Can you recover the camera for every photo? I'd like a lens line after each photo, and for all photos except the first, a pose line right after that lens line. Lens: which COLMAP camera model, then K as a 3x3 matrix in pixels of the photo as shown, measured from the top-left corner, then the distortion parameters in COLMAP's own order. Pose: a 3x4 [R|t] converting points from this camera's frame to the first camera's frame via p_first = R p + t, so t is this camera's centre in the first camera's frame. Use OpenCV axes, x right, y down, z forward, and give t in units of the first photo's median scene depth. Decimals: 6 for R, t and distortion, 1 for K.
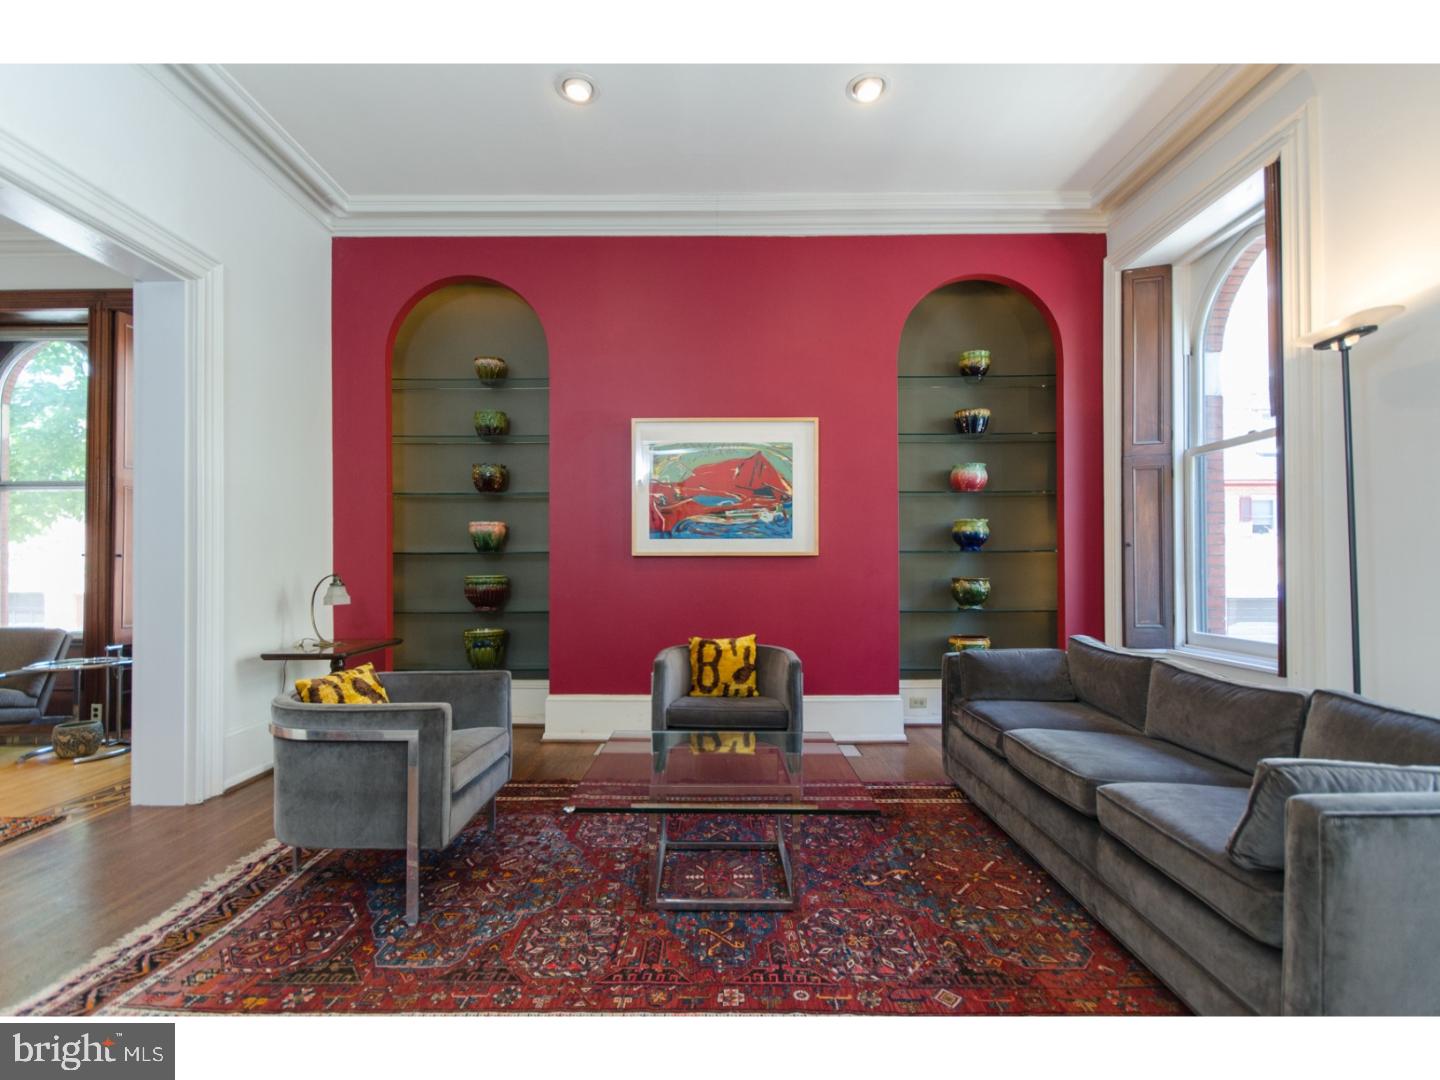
lens RADIAL K [[663.0, 0, 708.2], [0, 663.0, 559.5], [0, 0, 1]] dist [0.001739, -0.000201]
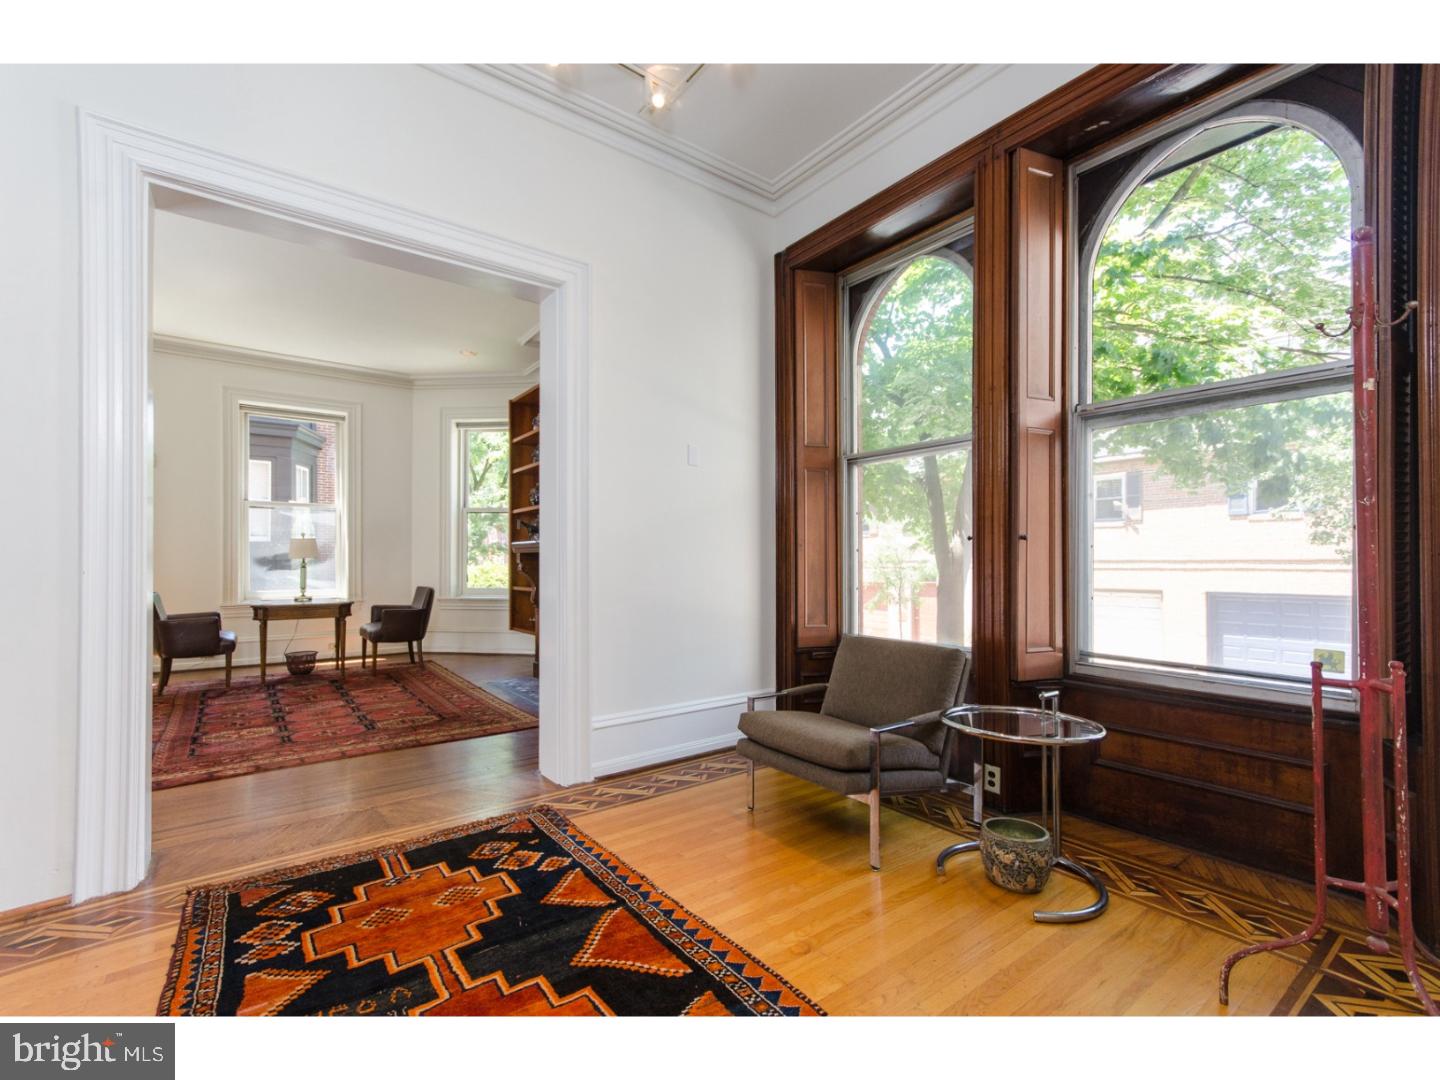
lens RADIAL K [[626.1, 0, 719.6], [0, 626.1, 563.9], [0, 0, 1]] dist [0.001424, 0.000197]
pose [[0.608909, 0.003794, -0.793231, -0.695876], [0.007904, 0.999910, 0.010850, 0.013091], [0.793200, -0.012877, 0.608824, 0.486260]]
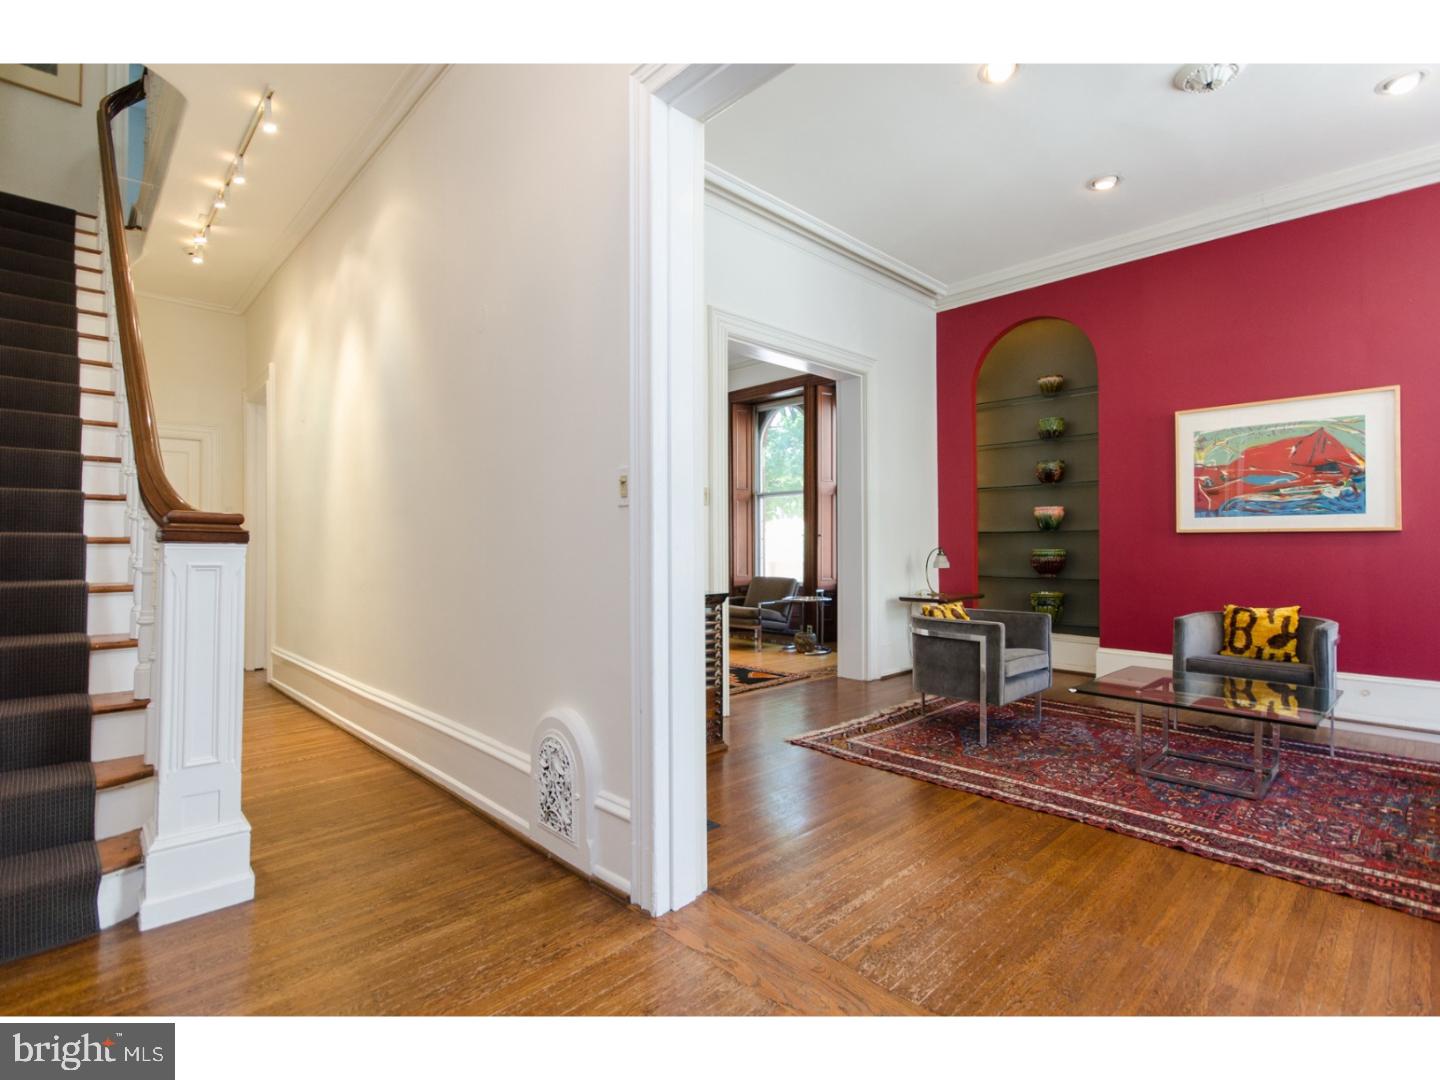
lens RADIAL K [[694.4, 0, 748.2], [0, 694.4, 536.9], [0, 0, 1]] dist [0.001581, -0.000571]
pose [[0.712789, -0.005544, -0.701357, 0.213350], [0.007263, 0.999973, -0.000523, -0.003652], [0.701341, -0.004721, 0.712810, -0.393798]]
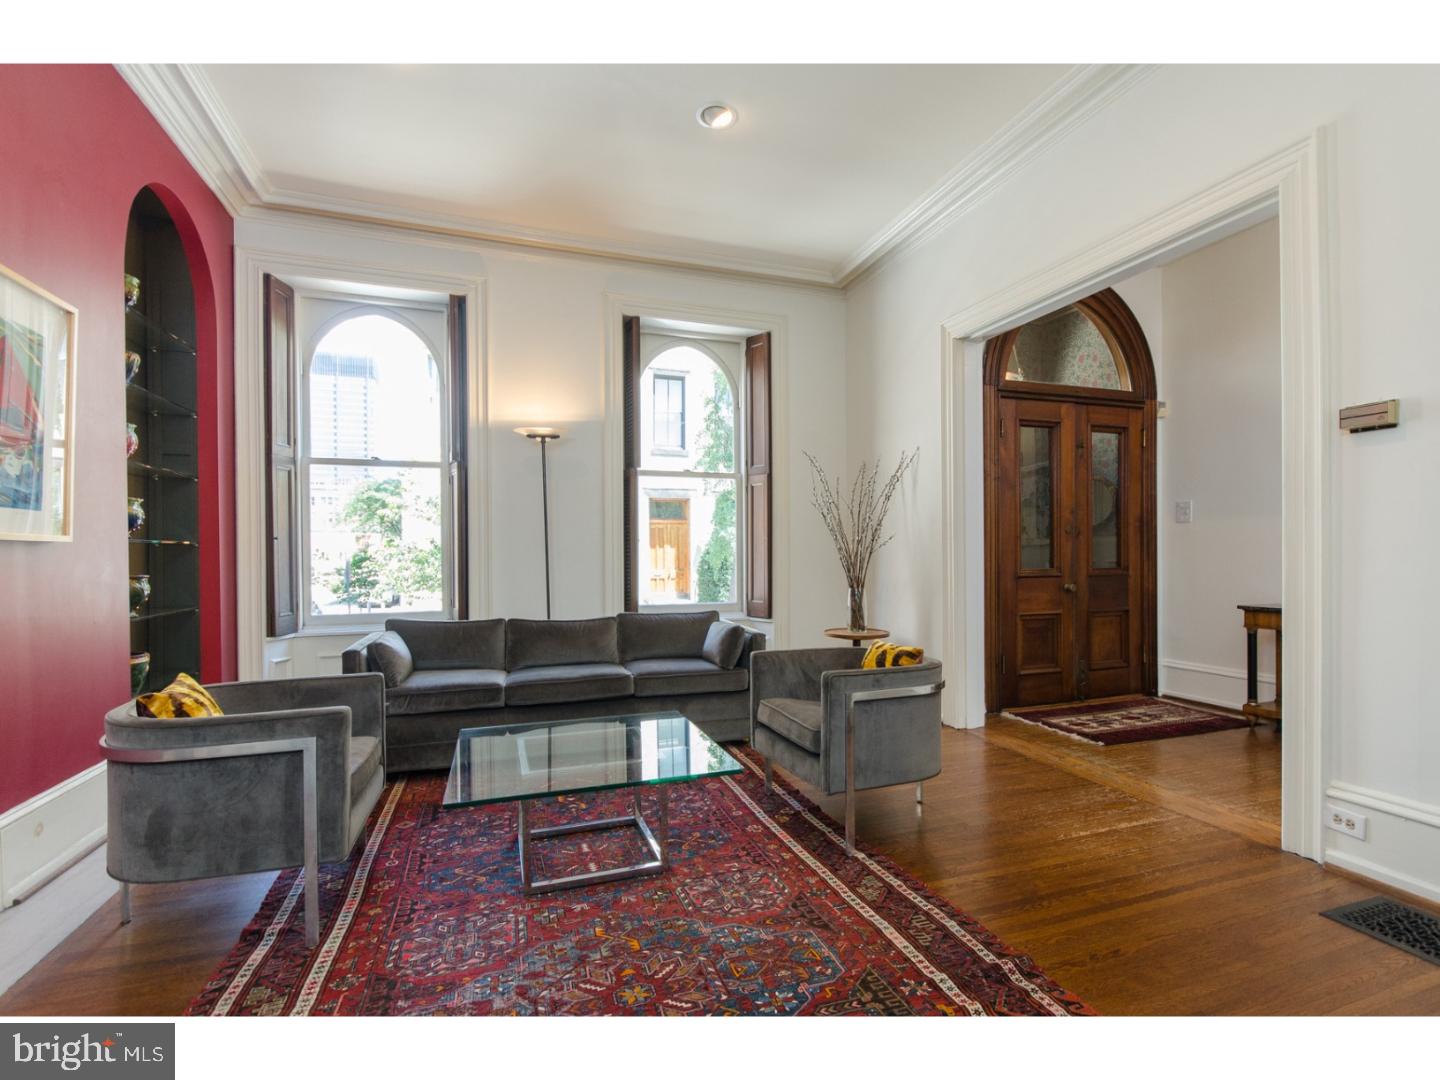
lens RADIAL K [[682.8, 0, 738.3], [0, 682.8, 545.1], [0, 0, 1]] dist [0.001901, -0.000090]
pose [[-0.340210, 0.016521, 0.940204, -0.660784], [0.000088, 0.999846, -0.017538, 0.006930], [-0.940350, -0.005884, -0.340159, 0.707092]]
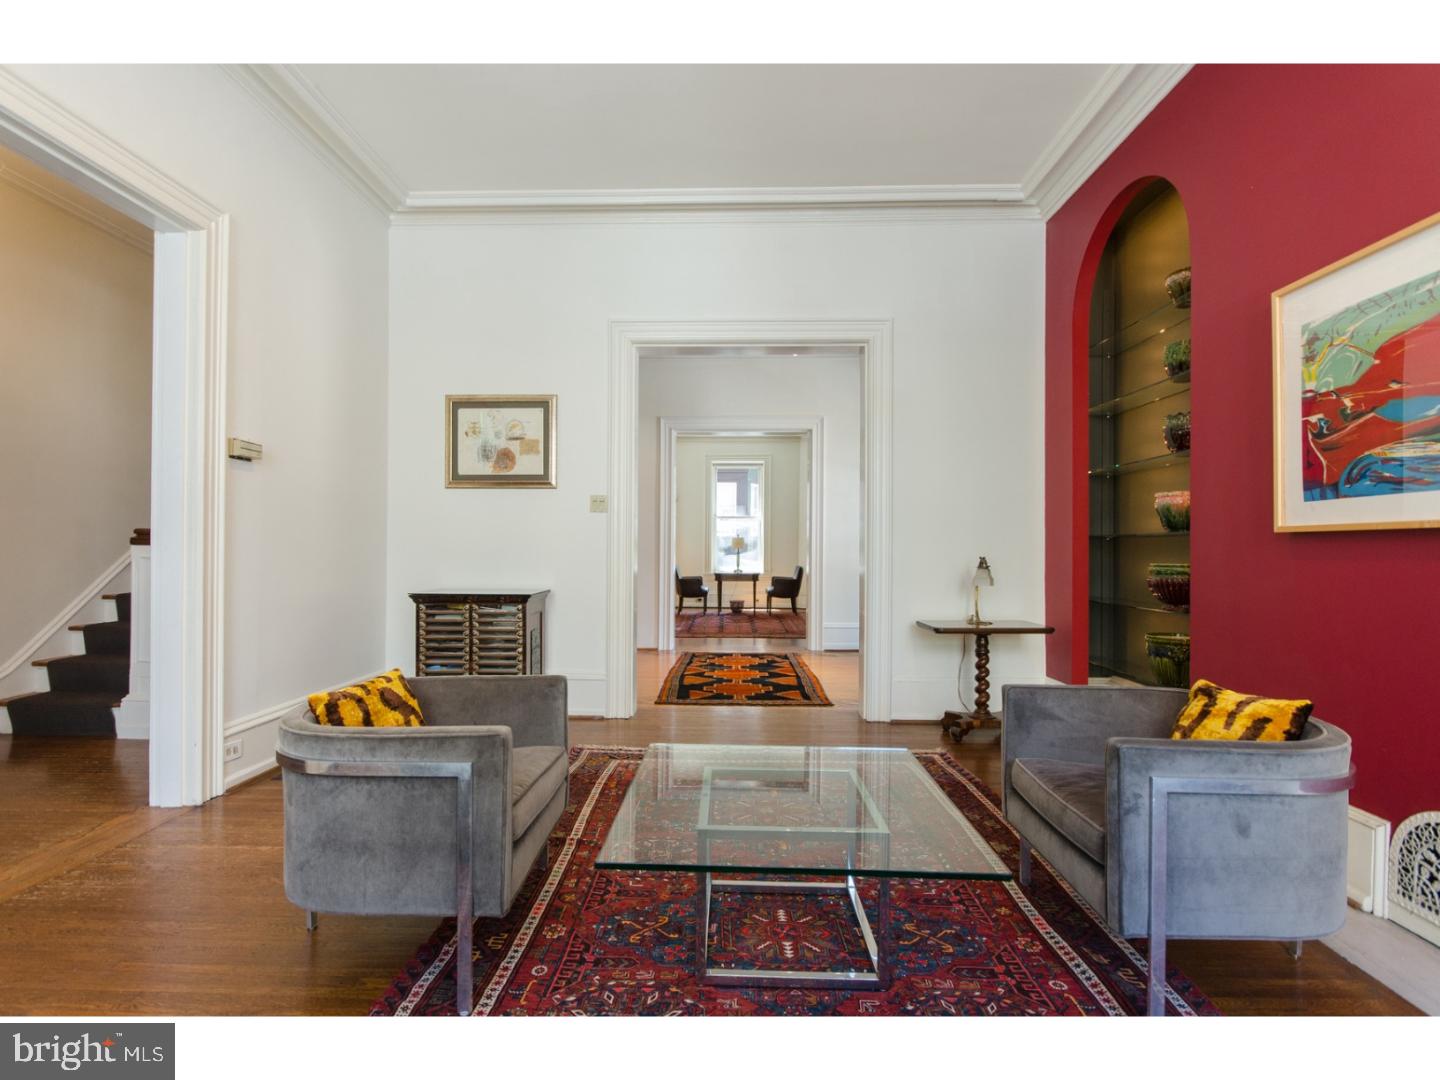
lens RADIAL K [[685.1, 0, 716.1], [0, 685.1, 546.0], [0, 0, 1]] dist [-0.003904, -0.000837]
pose [[-0.019806, -0.003379, -0.999798, 0.526468], [0.003668, 0.999987, -0.003452, 0.006584], [0.999797, -0.003736, -0.019793, 0.576788]]
